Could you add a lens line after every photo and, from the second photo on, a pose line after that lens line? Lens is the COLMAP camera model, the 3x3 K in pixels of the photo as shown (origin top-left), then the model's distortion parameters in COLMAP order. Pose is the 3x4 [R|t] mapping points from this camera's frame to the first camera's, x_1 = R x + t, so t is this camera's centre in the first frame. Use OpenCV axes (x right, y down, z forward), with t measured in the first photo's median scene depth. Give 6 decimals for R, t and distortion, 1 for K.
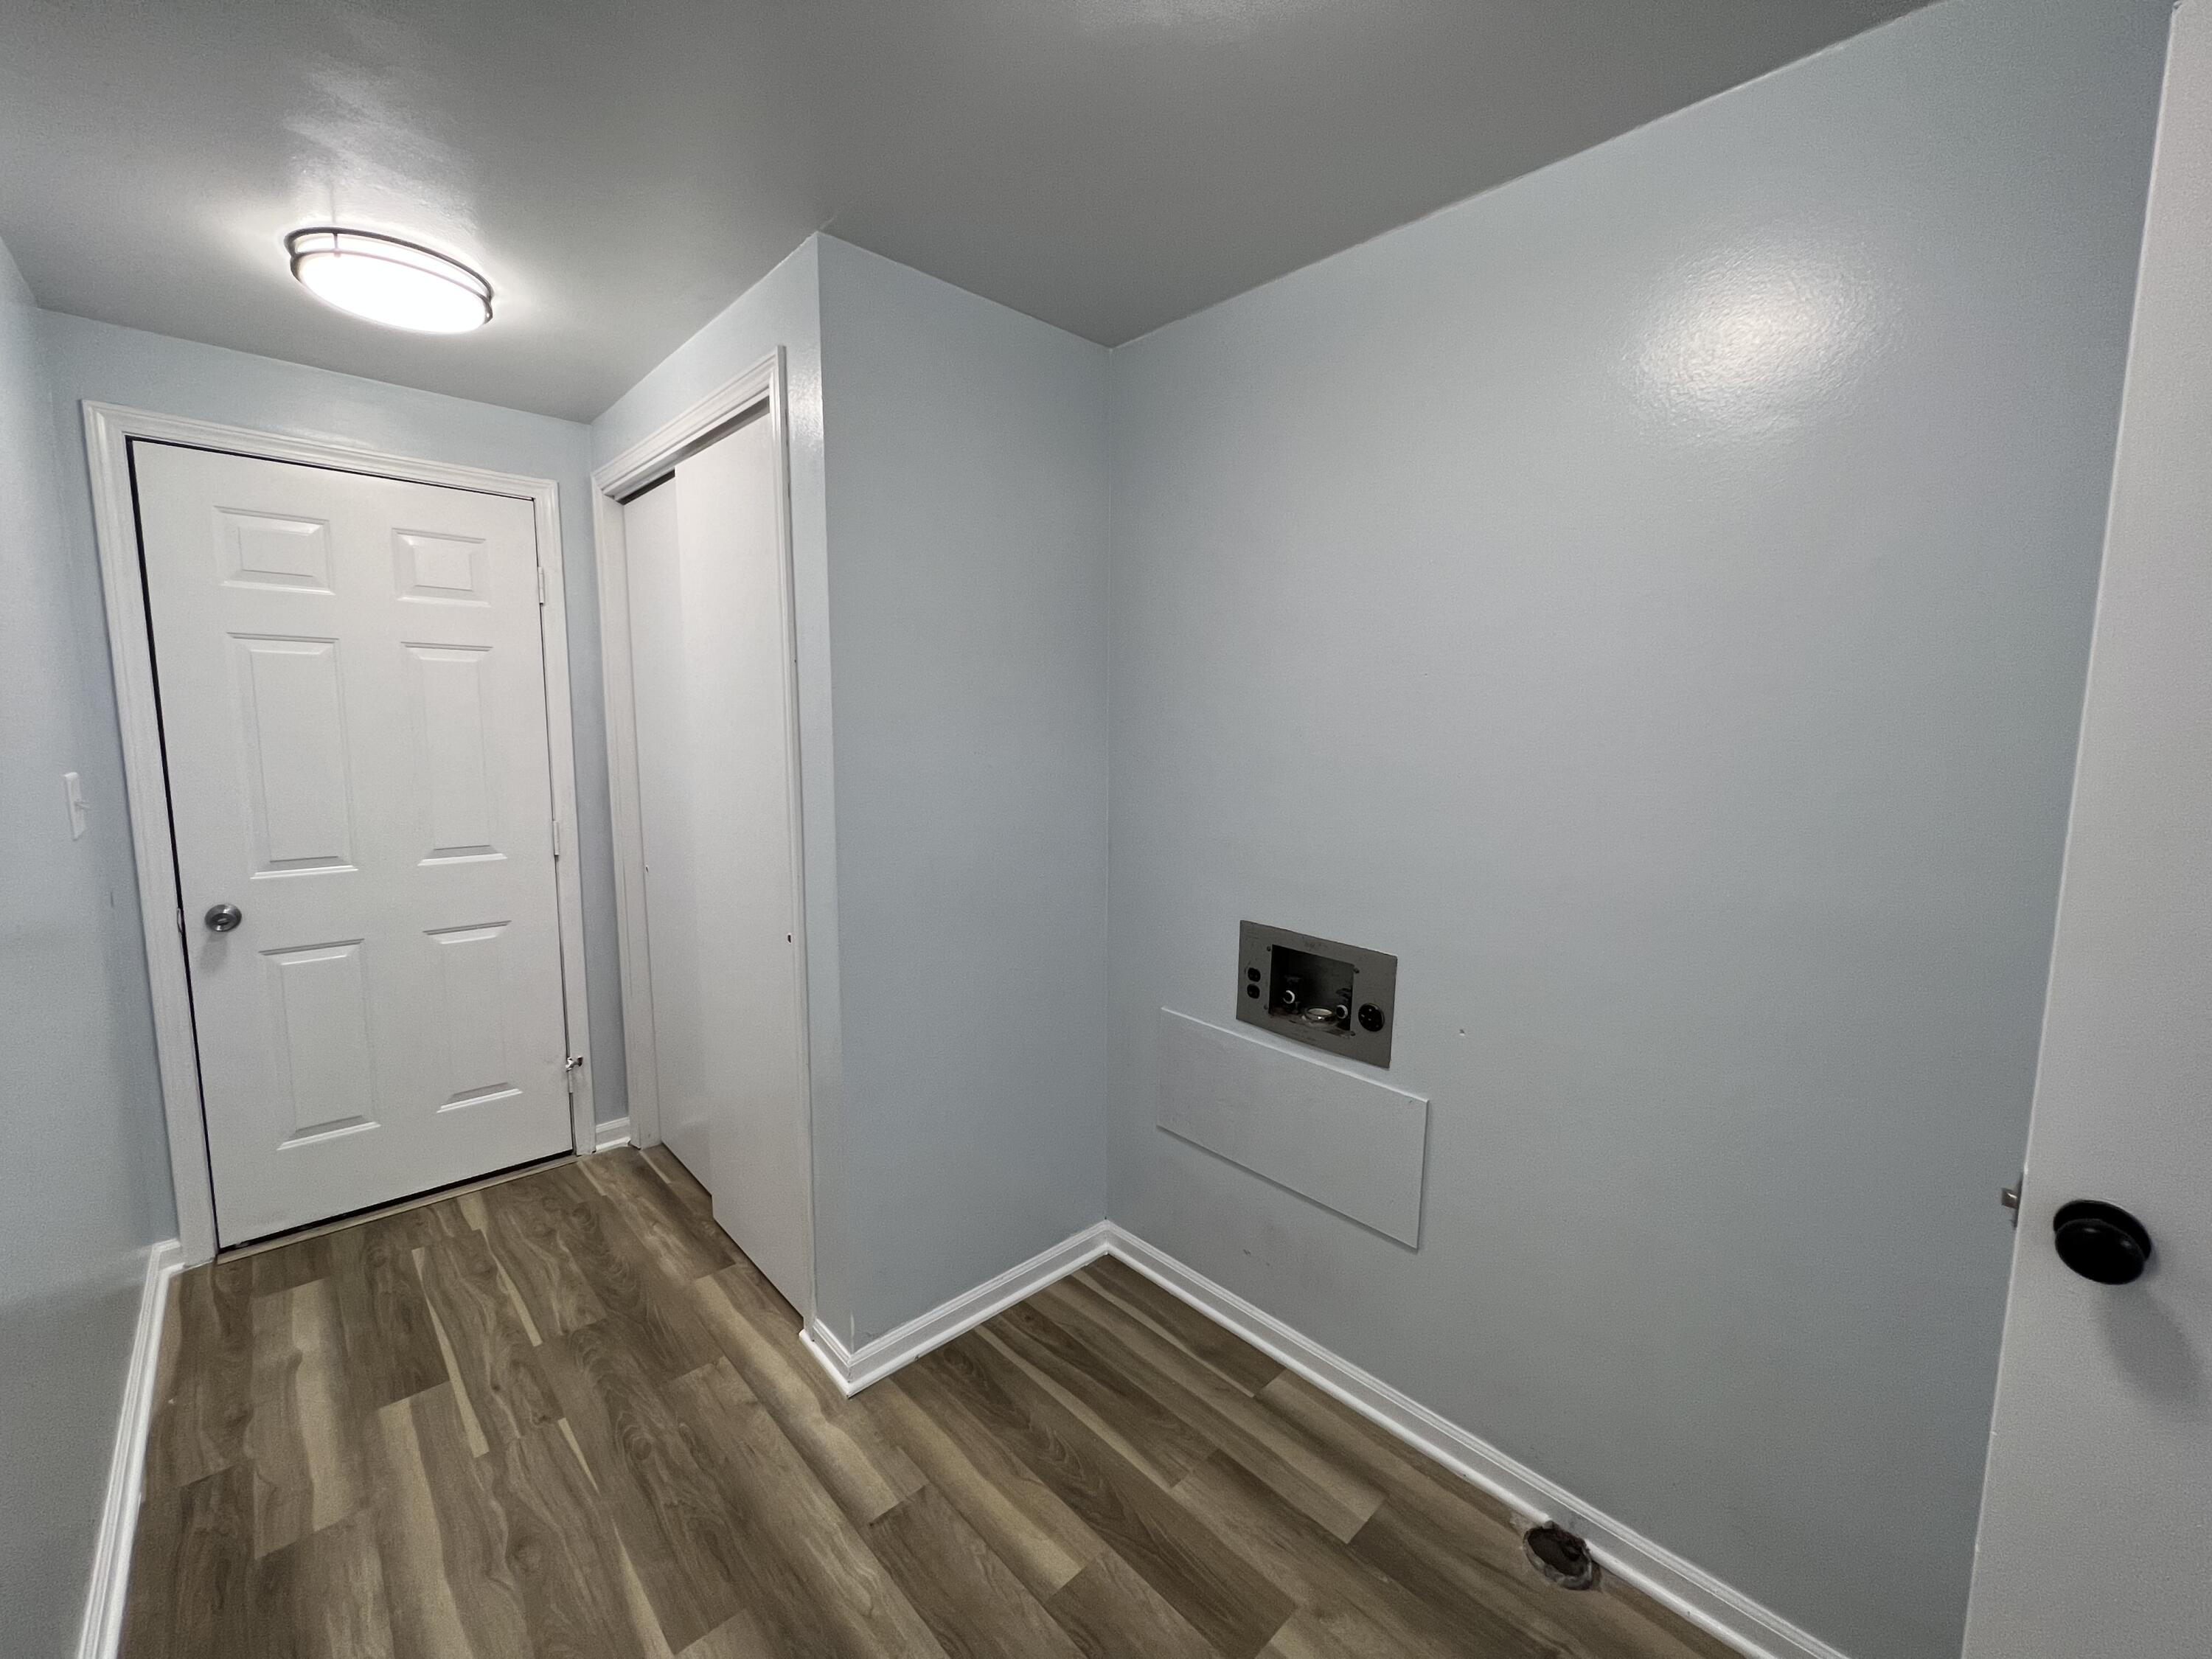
lens RADIAL K [[885.8, 0, 1106.0], [0, 885.8, 829.5], [0, 0, 1]] dist [0.001566, 0.000287]
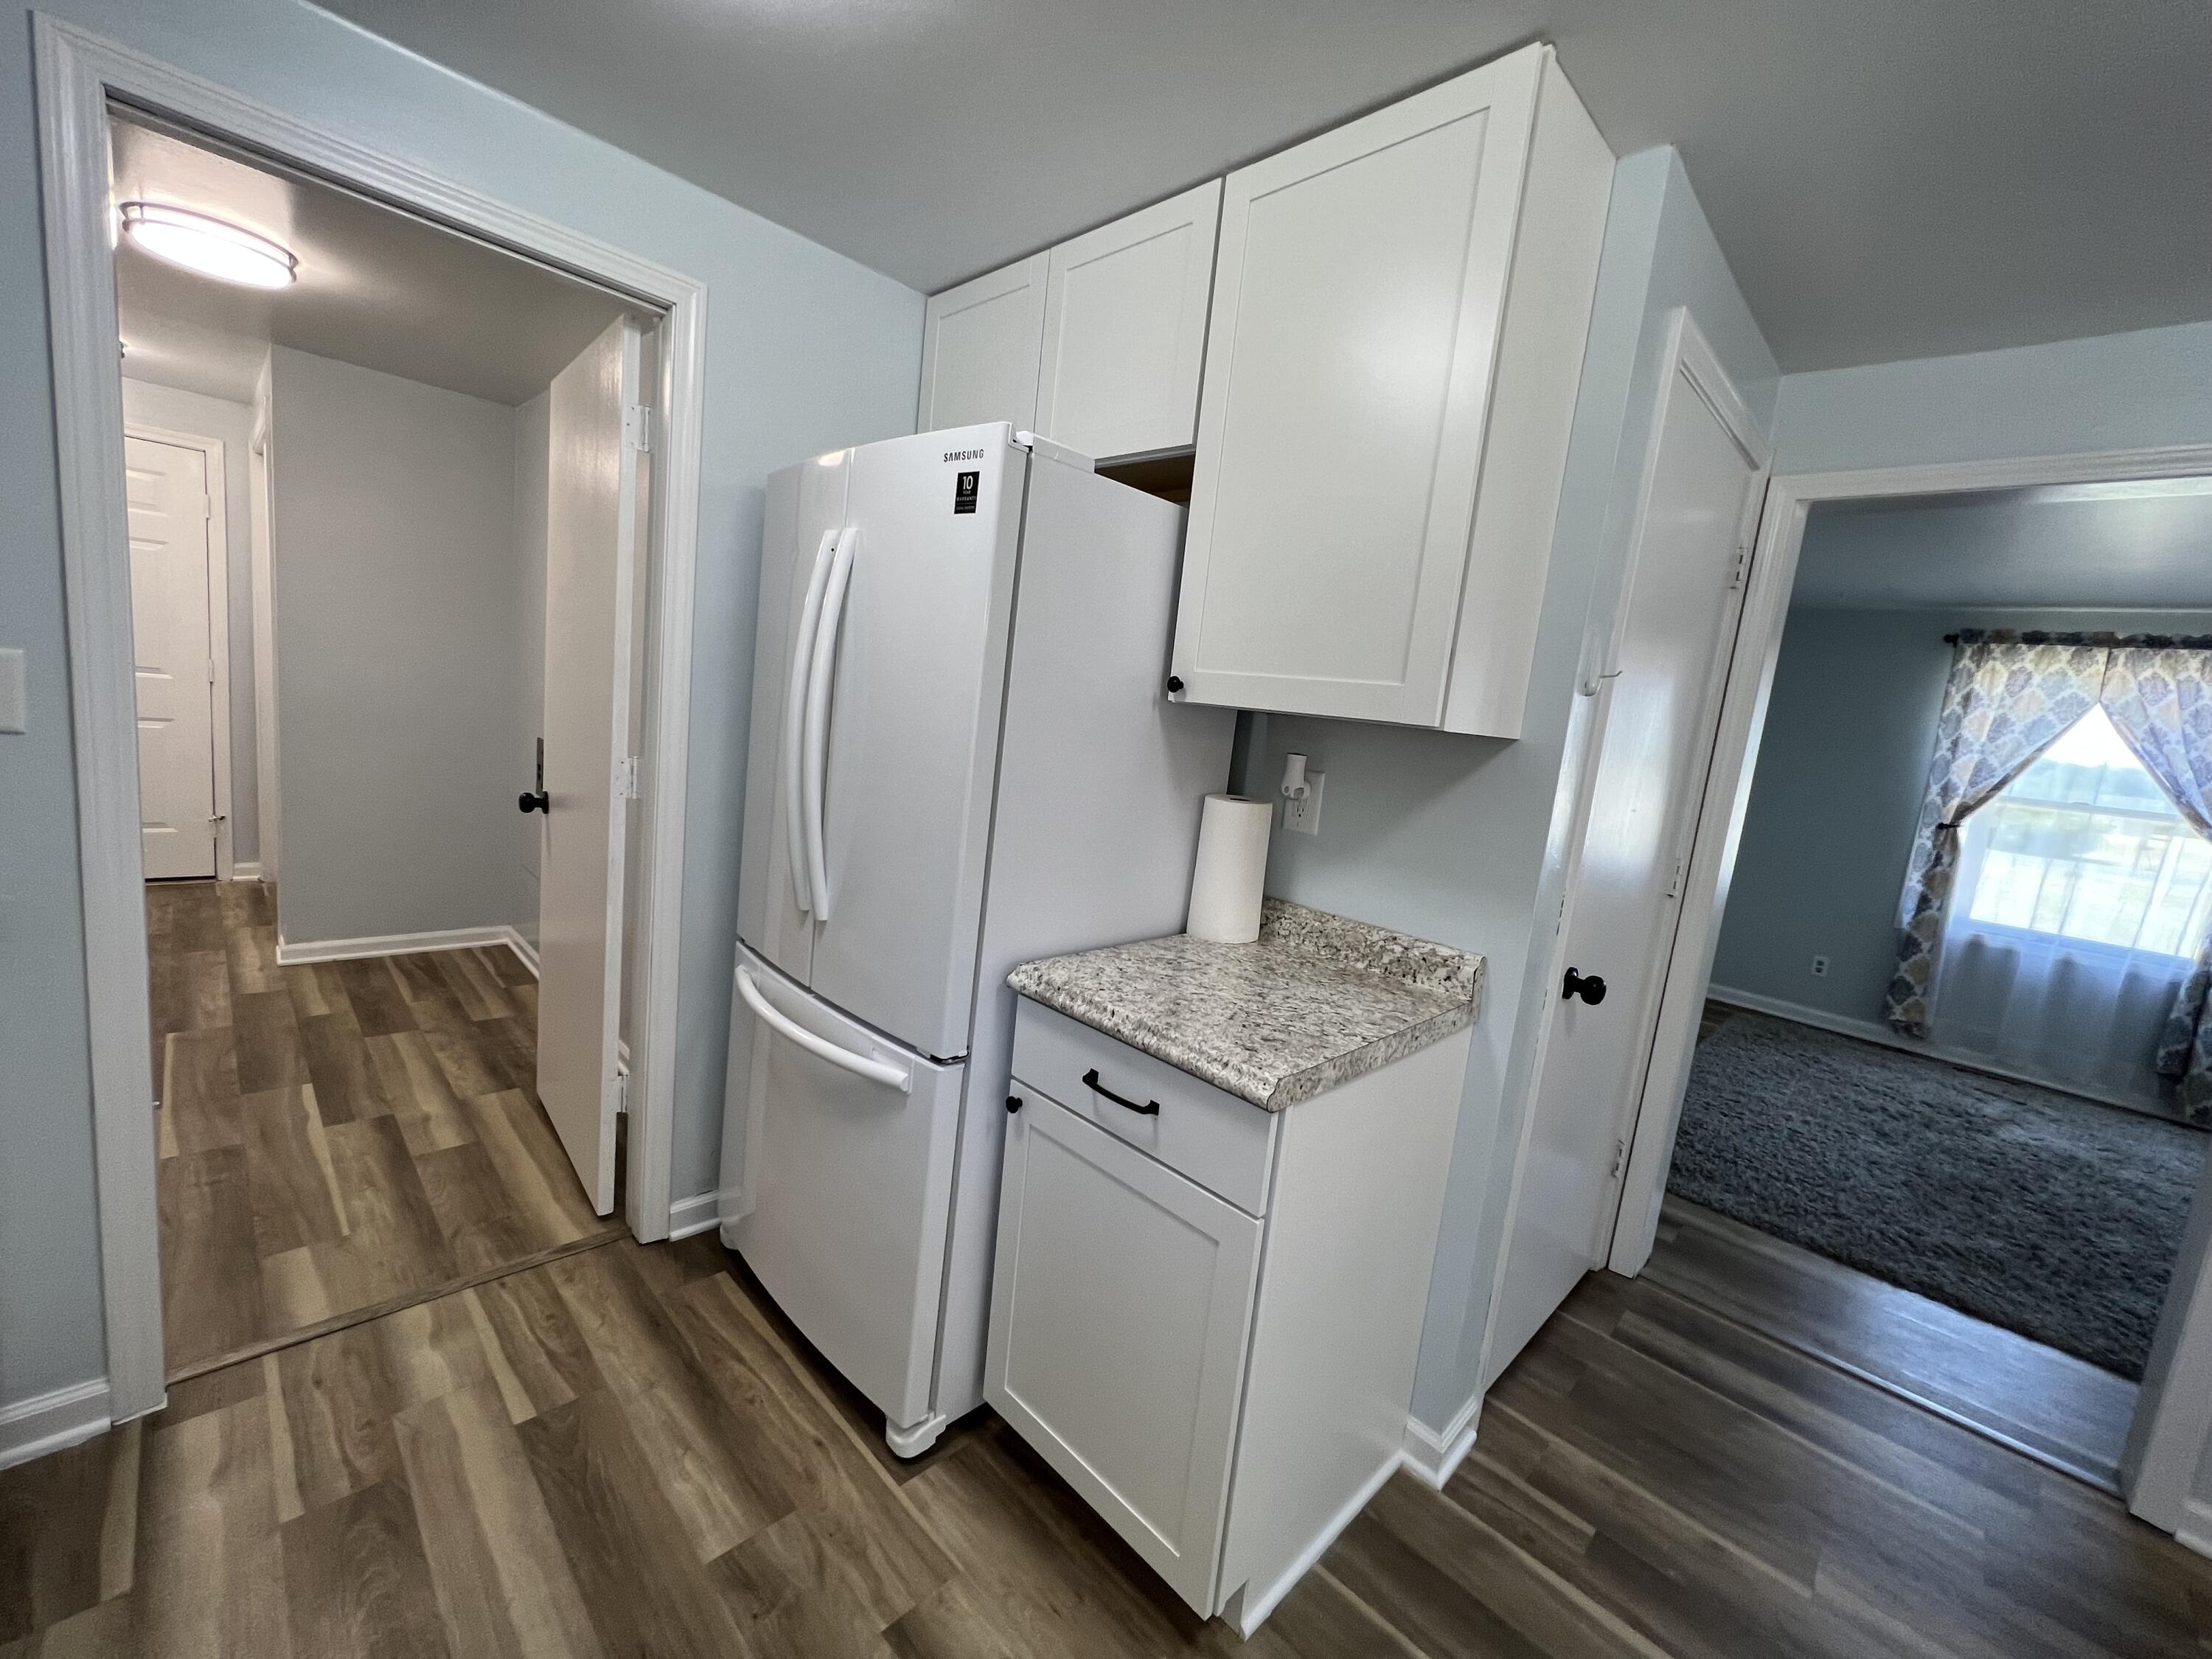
lens RADIAL K [[891.2, 0, 1103.4], [0, 891.2, 822.1], [0, 0, 1]] dist [-0.002491, 0.000214]
pose [[0.994223, 0.097959, 0.043875, 1.168187], [-0.099125, 0.994755, 0.025232, 0.105284], [-0.041174, -0.029435, 0.998718, -0.822067]]
